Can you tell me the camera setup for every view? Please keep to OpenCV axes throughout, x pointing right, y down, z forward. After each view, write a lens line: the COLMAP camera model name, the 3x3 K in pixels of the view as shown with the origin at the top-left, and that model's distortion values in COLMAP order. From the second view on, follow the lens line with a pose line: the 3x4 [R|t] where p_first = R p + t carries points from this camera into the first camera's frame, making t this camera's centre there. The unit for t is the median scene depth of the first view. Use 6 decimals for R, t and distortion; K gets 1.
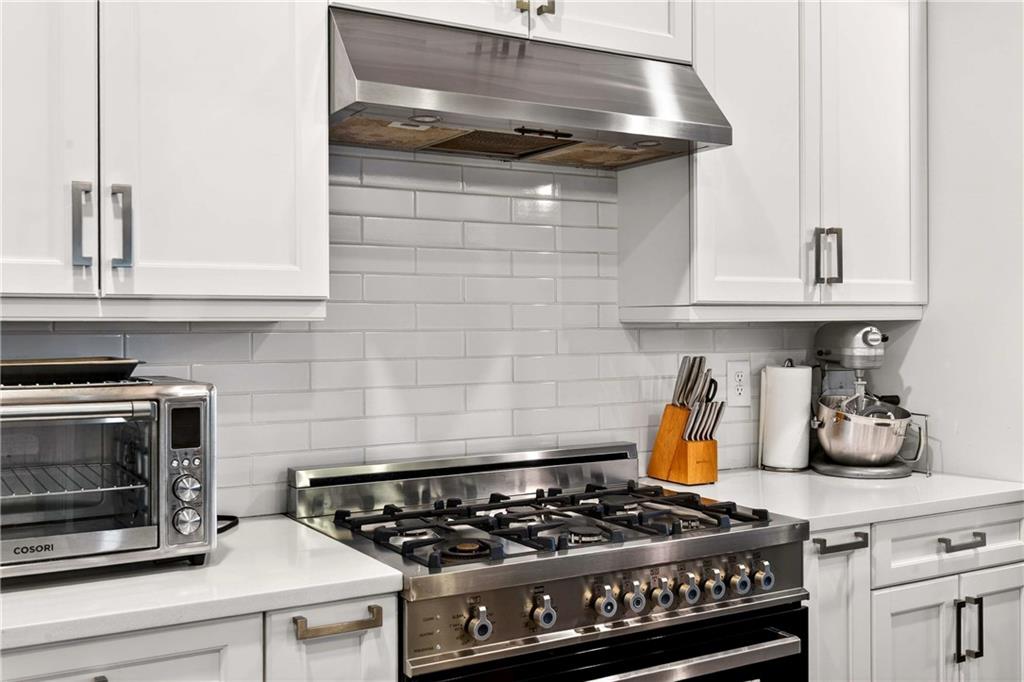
lens RADIAL K [[1029.3, 0, 513.0], [0, 1029.3, 310.5], [0, 0, 1]] dist [0.013744, 0.008153]
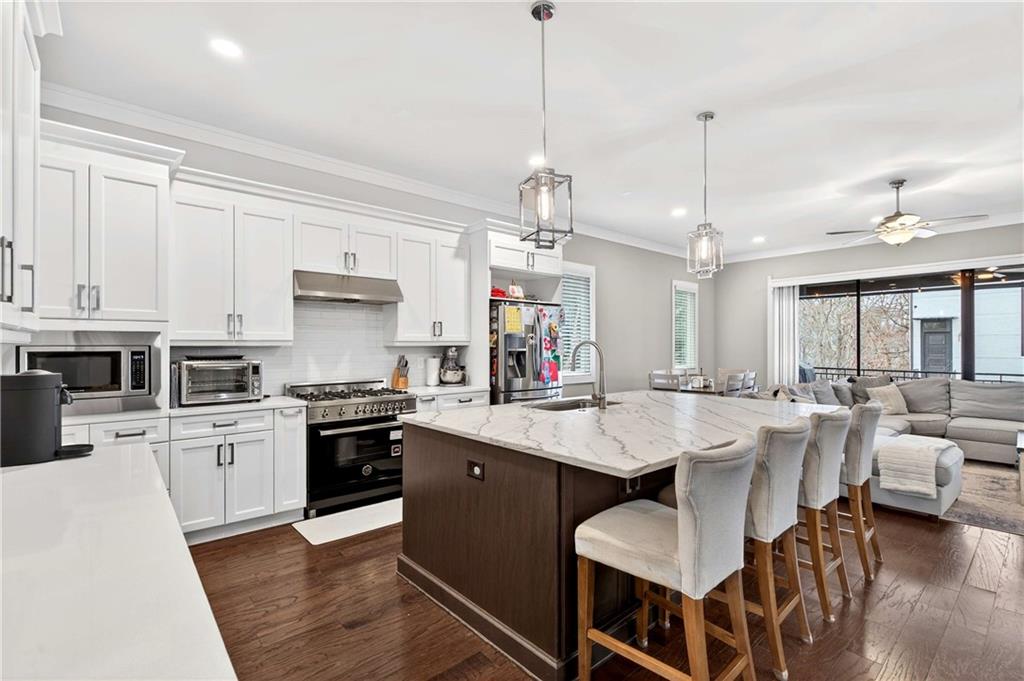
lens RADIAL K [[458.0, 0, 512.0], [0, 458.0, 340.5], [0, 0, 1]] dist [-0.001965, -0.000204]
pose [[0.981051, 0.005127, 0.193682, 0.279219], [-0.005823, 0.999978, 0.003023, -0.018697], [-0.193662, -0.004093, 0.981060, -0.834831]]
